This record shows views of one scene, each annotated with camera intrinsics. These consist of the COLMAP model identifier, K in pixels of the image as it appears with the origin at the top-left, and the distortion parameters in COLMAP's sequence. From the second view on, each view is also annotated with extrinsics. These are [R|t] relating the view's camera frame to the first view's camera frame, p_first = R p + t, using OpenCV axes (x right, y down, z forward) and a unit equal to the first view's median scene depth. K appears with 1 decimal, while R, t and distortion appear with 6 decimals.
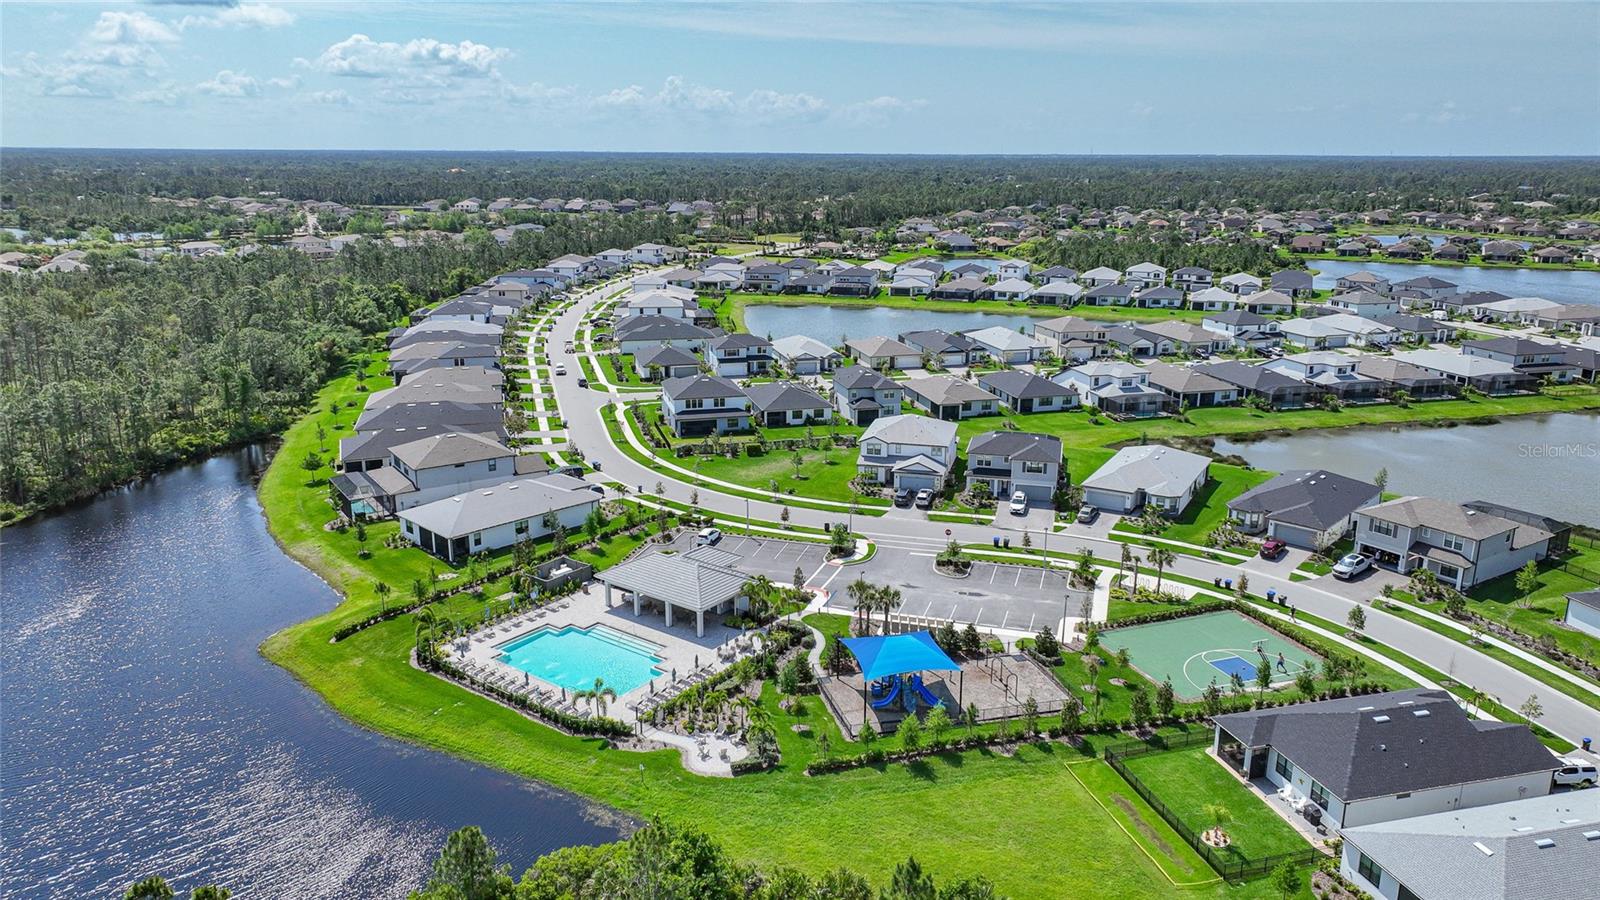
lens RADIAL K [[1122.1, 0, 800.0], [0, 1122.1, 450.0], [0, 0, 1]] dist [0.004547, 0.007251]
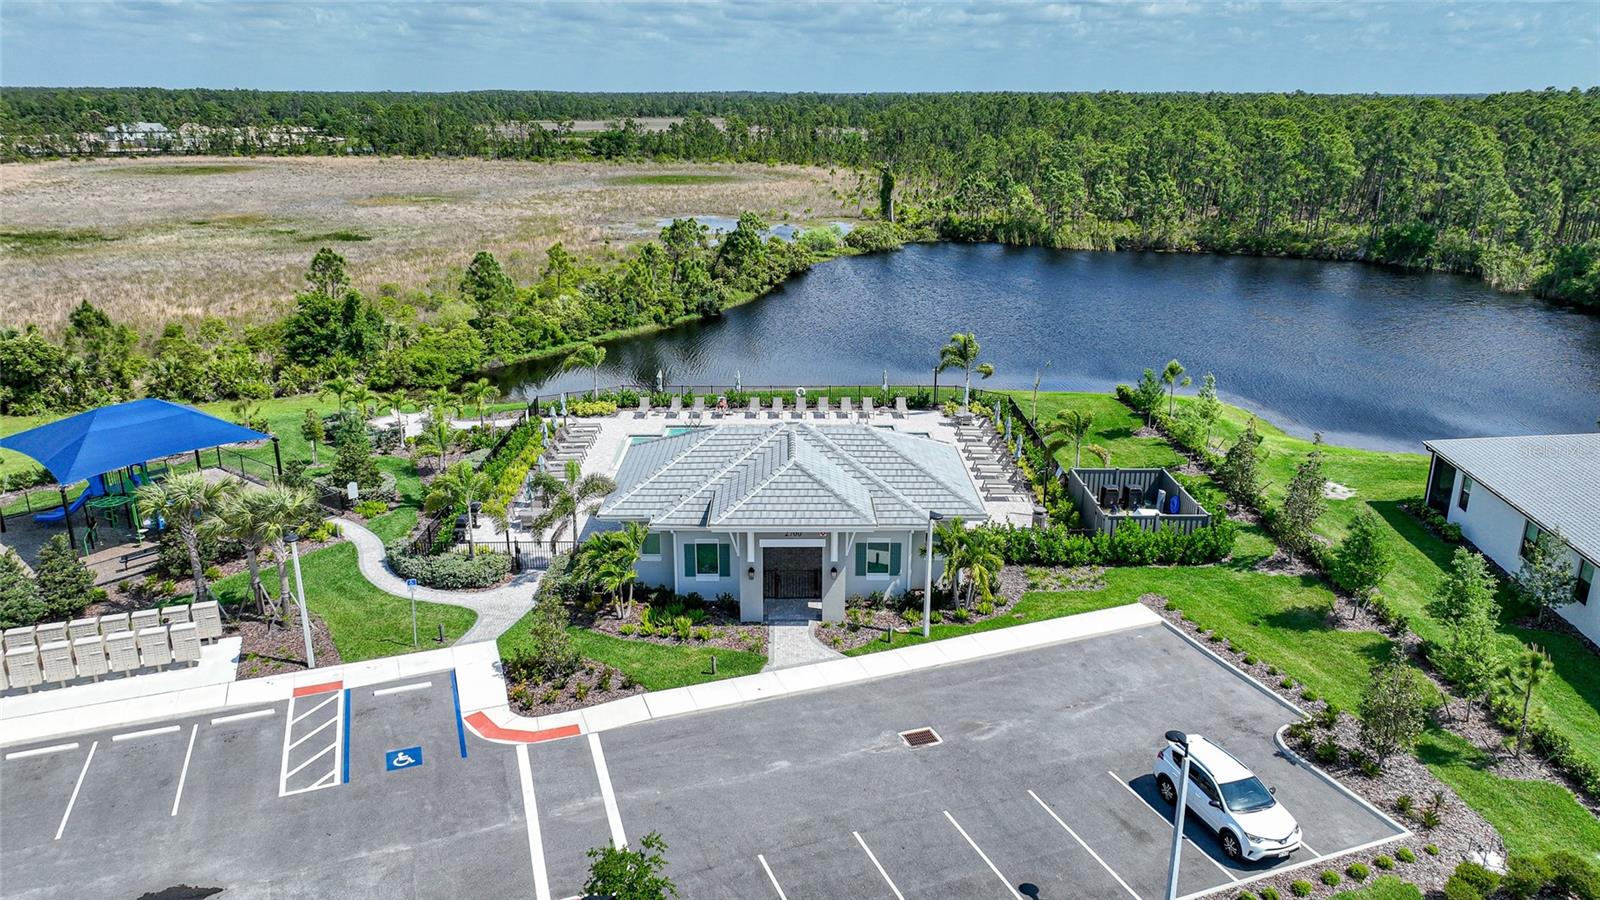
lens RADIAL K [[1120.0, 0, 800.0], [0, 1120.0, 450.0], [0, 0, 1]] dist [-0.000674, 0.023720]
pose [[-0.793448, 0.179985, -0.581417, 0.090072], [-0.161819, 0.858511, 0.486594, -0.067868], [0.586732, 0.480171, -0.652059, 0.948047]]
